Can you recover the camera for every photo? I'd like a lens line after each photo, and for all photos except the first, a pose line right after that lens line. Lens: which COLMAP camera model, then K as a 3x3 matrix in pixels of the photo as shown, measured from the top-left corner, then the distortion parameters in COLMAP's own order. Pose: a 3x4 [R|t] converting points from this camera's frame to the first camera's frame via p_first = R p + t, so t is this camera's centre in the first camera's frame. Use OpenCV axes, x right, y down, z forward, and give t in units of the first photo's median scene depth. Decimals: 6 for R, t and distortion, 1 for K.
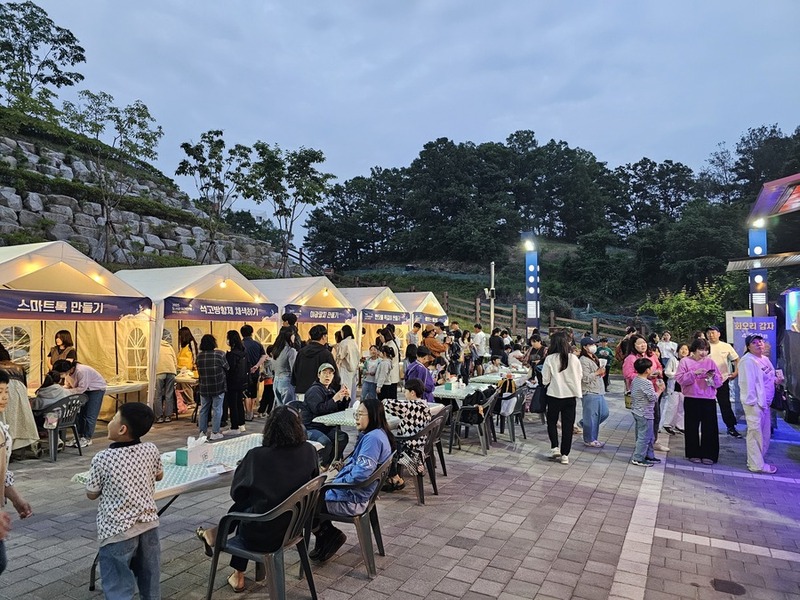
lens RADIAL K [[542.2, 0, 401.9], [0, 542.2, 308.1], [0, 0, 1]] dist [0.010172, -0.010595]
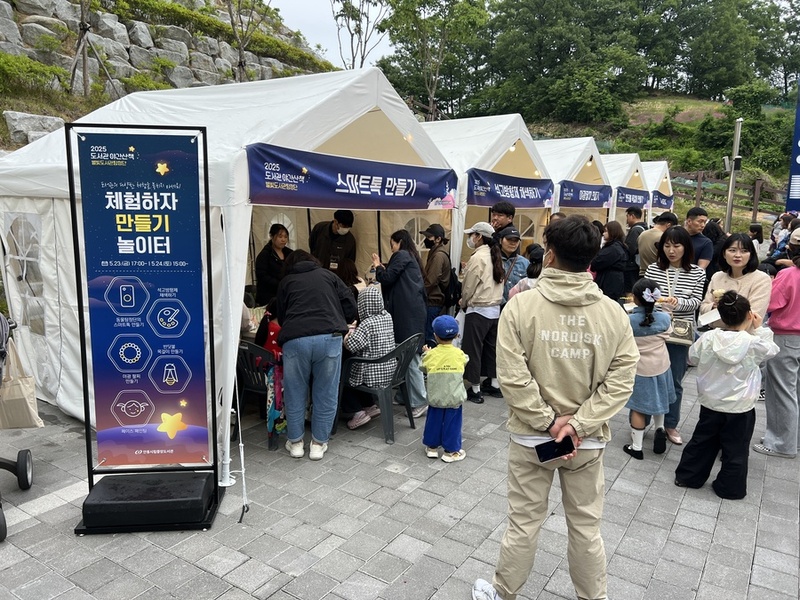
lens RADIAL K [[607.6, 0, 394.4], [0, 607.6, 300.7], [0, 0, 1]] dist [0.035745, -0.047957]
pose [[0.995931, 0.021068, -0.087625, -0.211405], [-0.003951, 0.981566, 0.191084, -0.002423], [0.090036, -0.189960, 0.977655, 0.131278]]
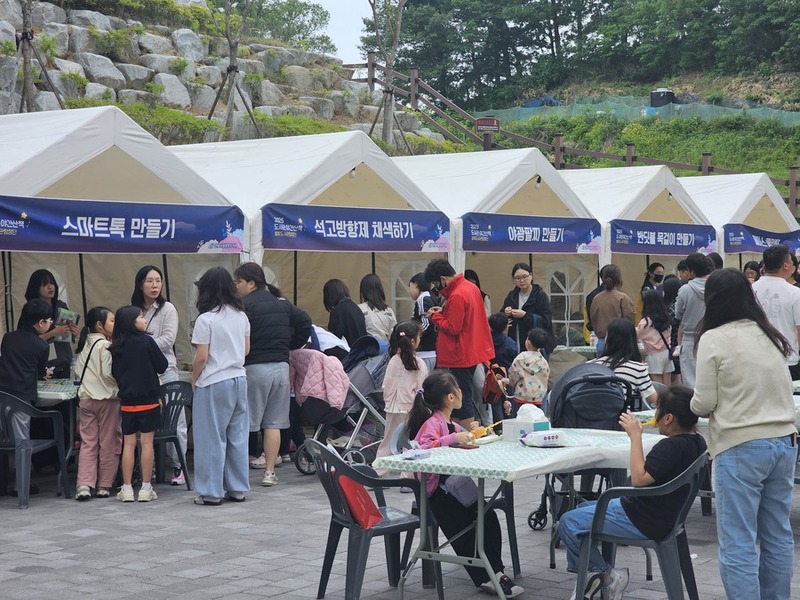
lens RADIAL K [[1589.6, 0, 399.5], [0, 1589.6, 300.2], [0, 0, 1]] dist [-0.057492, 0.000000]
pose [[0.989978, -0.013948, -0.140528, -0.052315], [0.021463, 0.998411, 0.052105, -0.002618], [0.139578, -0.054599, 0.988705, -0.194316]]
